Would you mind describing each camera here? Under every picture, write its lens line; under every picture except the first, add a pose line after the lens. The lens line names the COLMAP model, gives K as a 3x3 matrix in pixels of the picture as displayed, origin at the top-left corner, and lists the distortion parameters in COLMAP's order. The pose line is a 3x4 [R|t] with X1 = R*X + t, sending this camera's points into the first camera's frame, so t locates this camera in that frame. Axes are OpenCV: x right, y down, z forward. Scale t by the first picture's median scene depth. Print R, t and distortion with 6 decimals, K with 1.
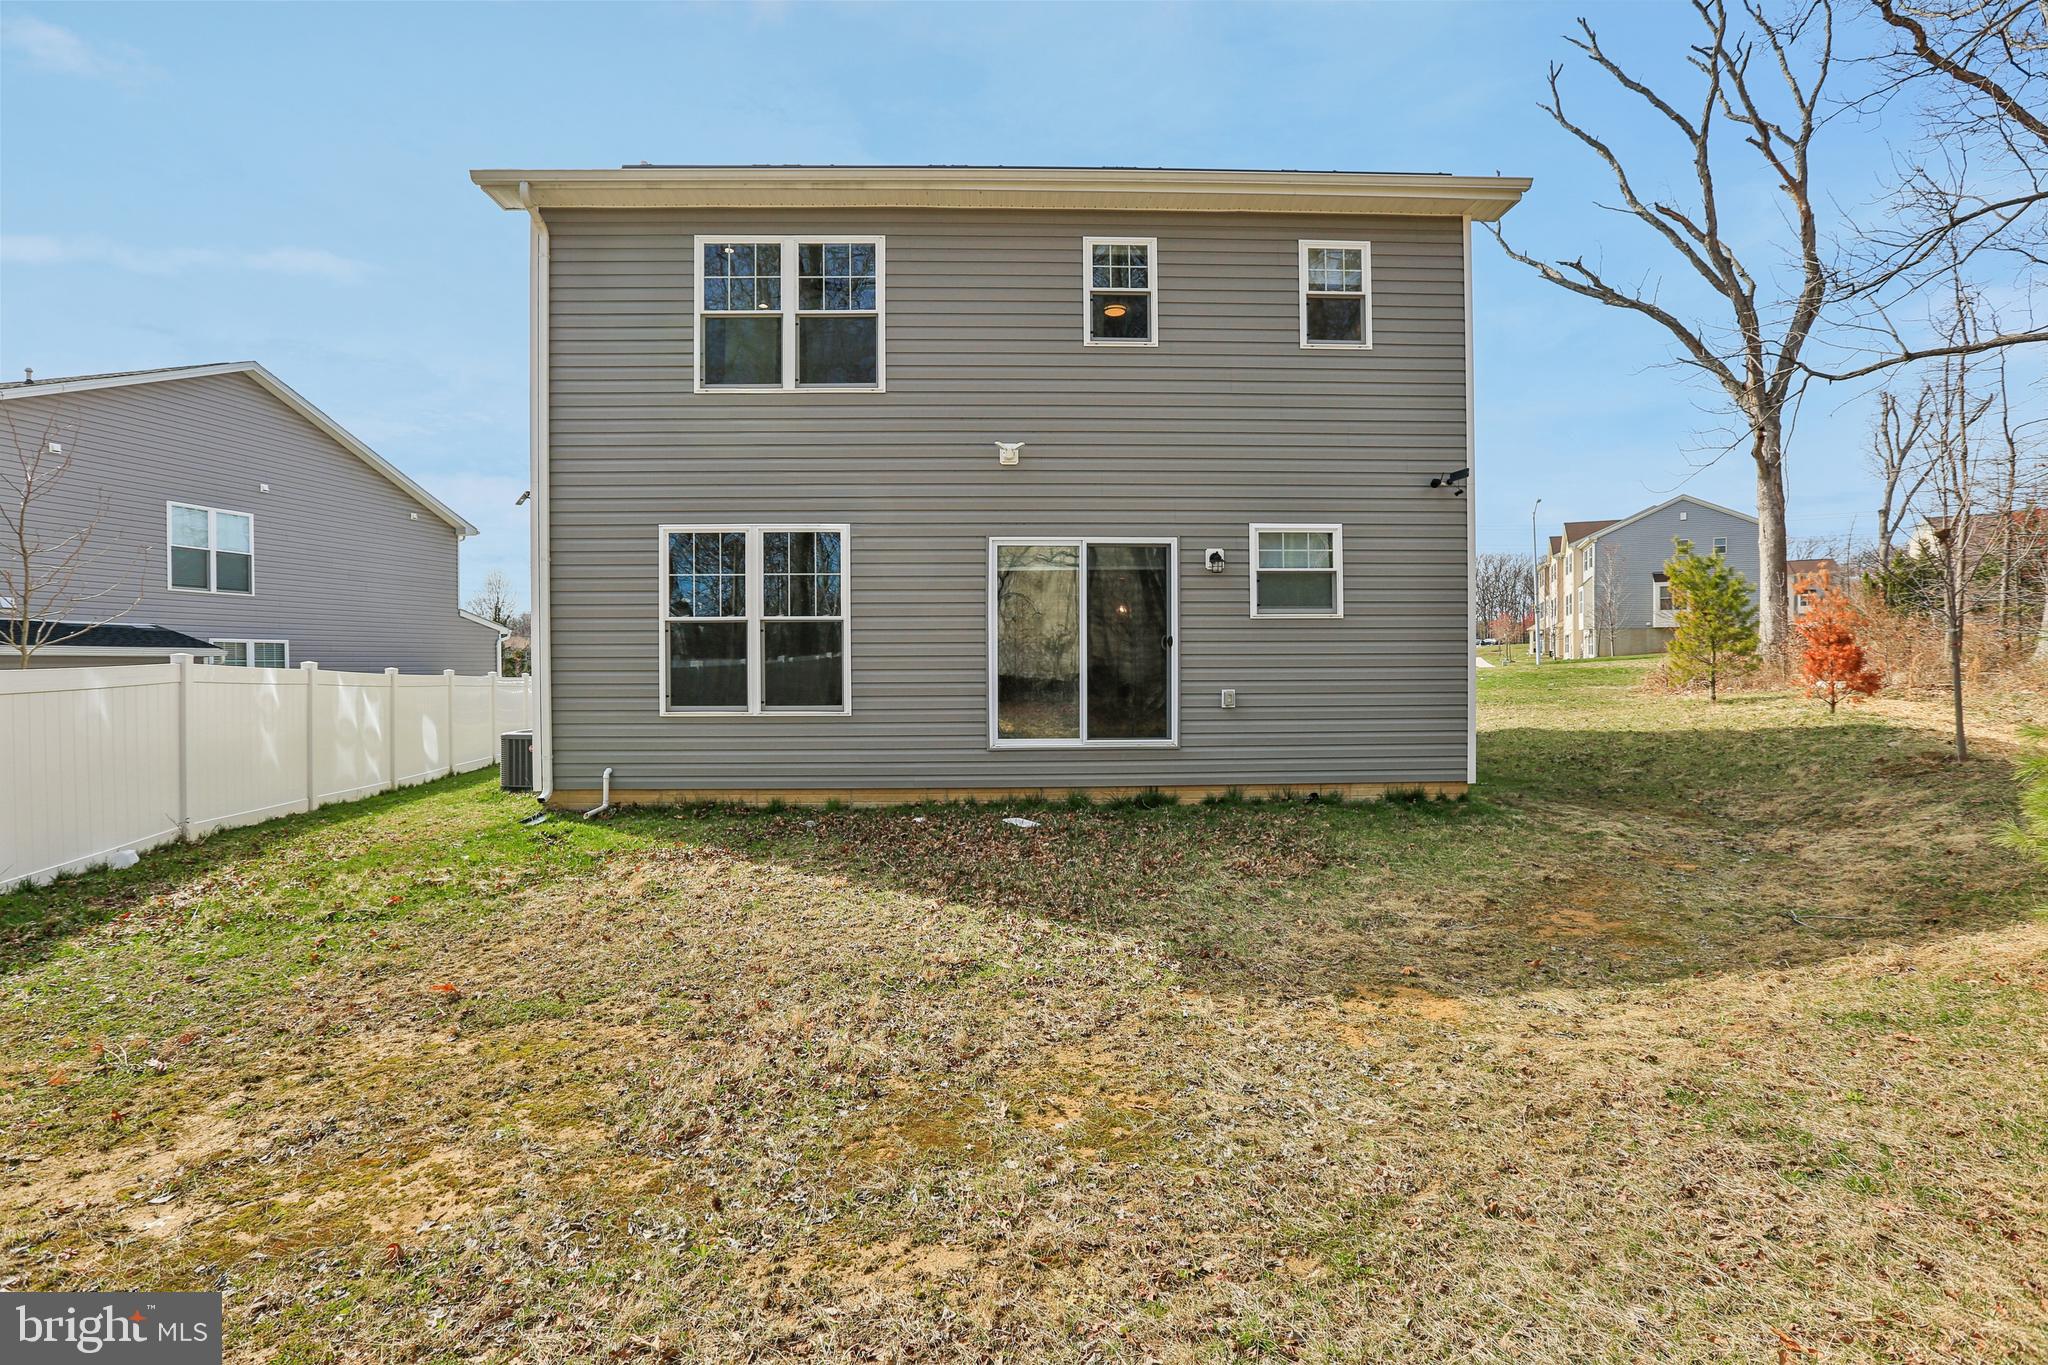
lens RADIAL K [[961.4, 0, 1023.8], [0, 961.4, 664.3], [0, 0, 1]] dist [-0.046517, 0.016633]
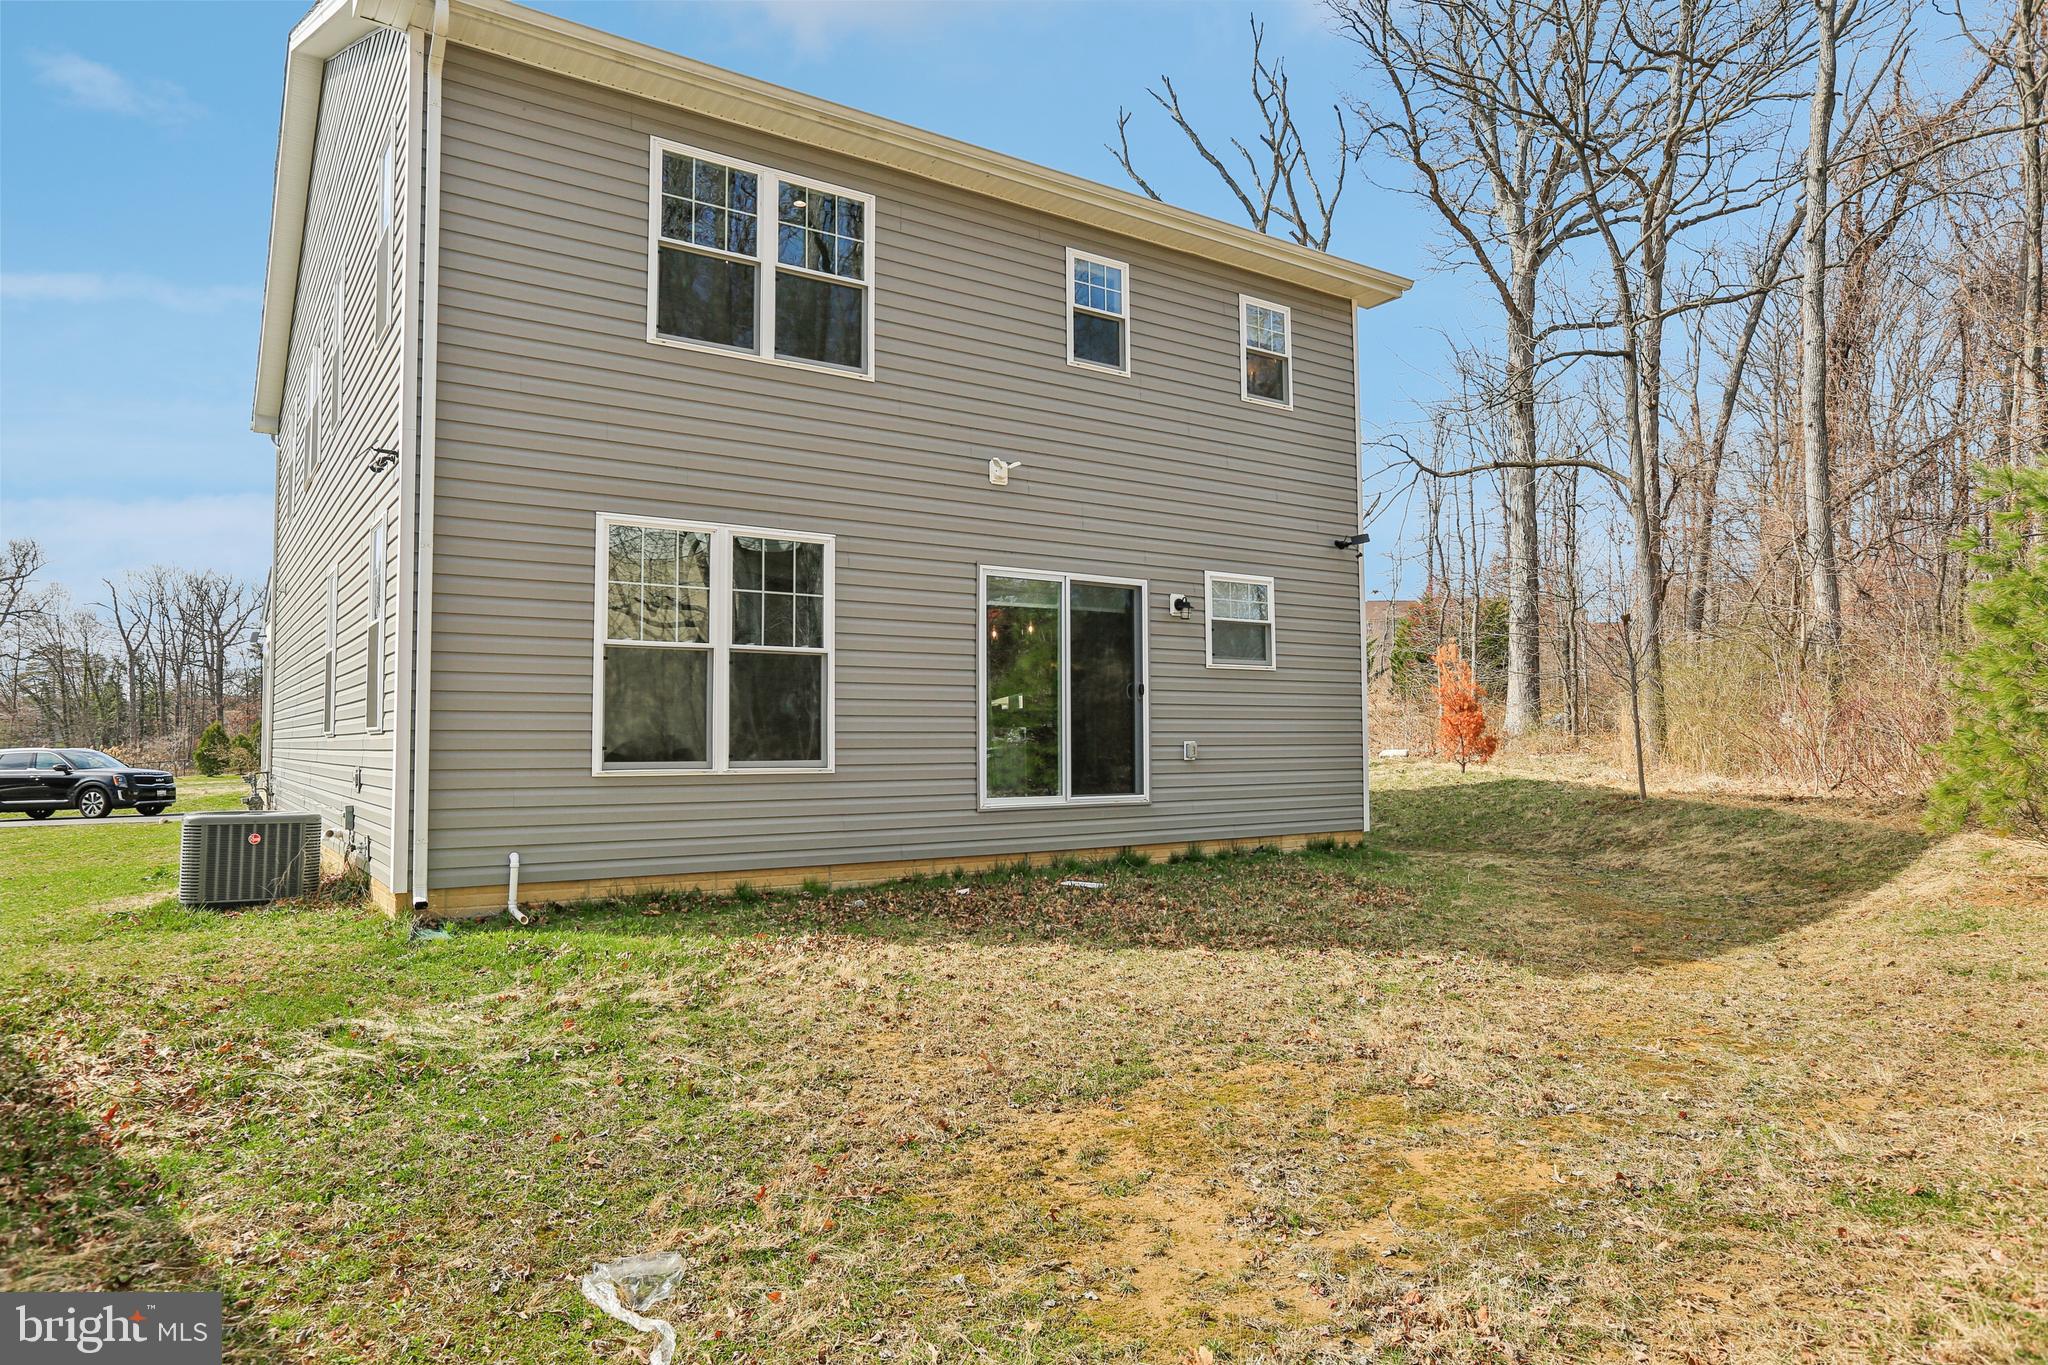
lens RADIAL K [[1254.5, 0, 1023.8], [0, 1254.5, 664.9], [0, 0, 1]] dist [-0.018564, -0.000057]
pose [[0.843251, 0.033807, 0.536457, -0.606621], [0.001375, 0.997881, -0.065047, 0.031738], [-0.537519, 0.055589, 0.841417, 0.029155]]
